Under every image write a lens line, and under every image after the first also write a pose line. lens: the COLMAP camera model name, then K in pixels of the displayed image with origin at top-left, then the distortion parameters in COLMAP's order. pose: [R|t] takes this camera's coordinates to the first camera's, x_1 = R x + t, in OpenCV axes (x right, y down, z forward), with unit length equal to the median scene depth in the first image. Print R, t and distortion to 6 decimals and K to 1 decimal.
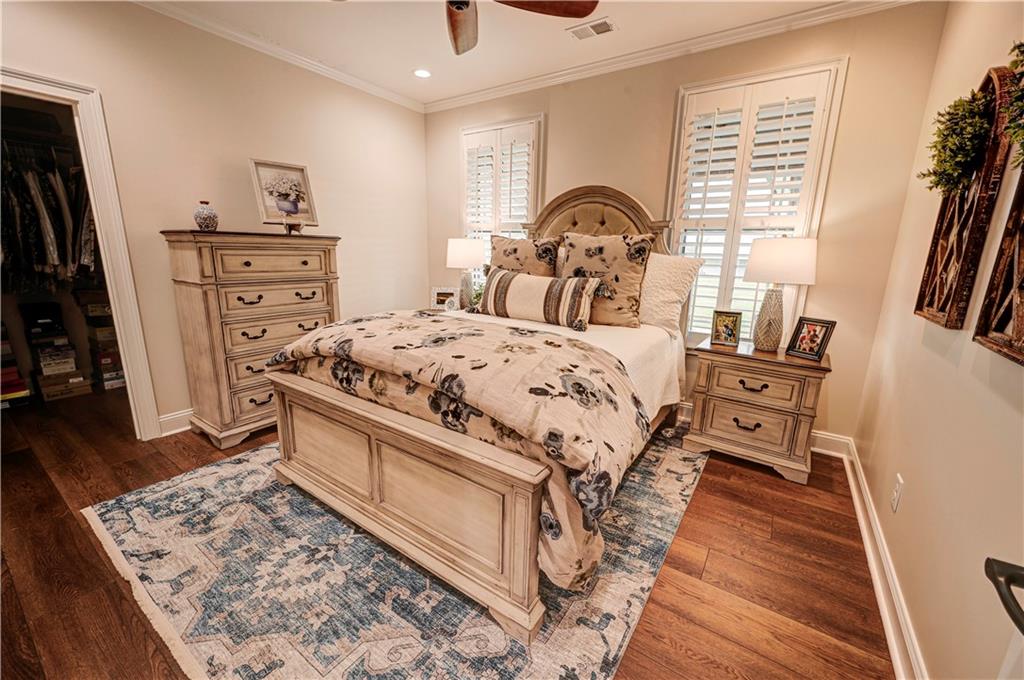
lens RADIAL K [[406.3, 0, 514.8], [0, 406.3, 339.8], [0, 0, 1]] dist [-0.000992, -0.000082]
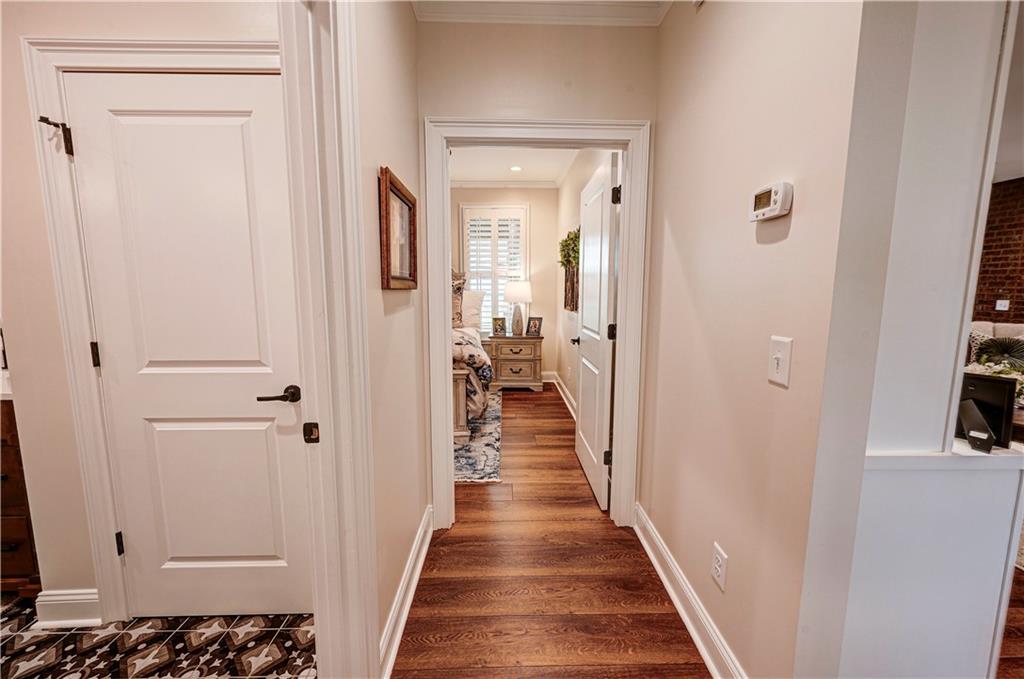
lens RADIAL K [[410.9, 0, 514.2], [0, 410.9, 338.8], [0, 0, 1]] dist [-0.001582, 0.000006]
pose [[0.813094, -0.094743, 0.574370, -0.627643], [0.145653, 0.988394, -0.043154, 0.140651], [-0.563616, 0.118747, 0.817457, -0.729910]]
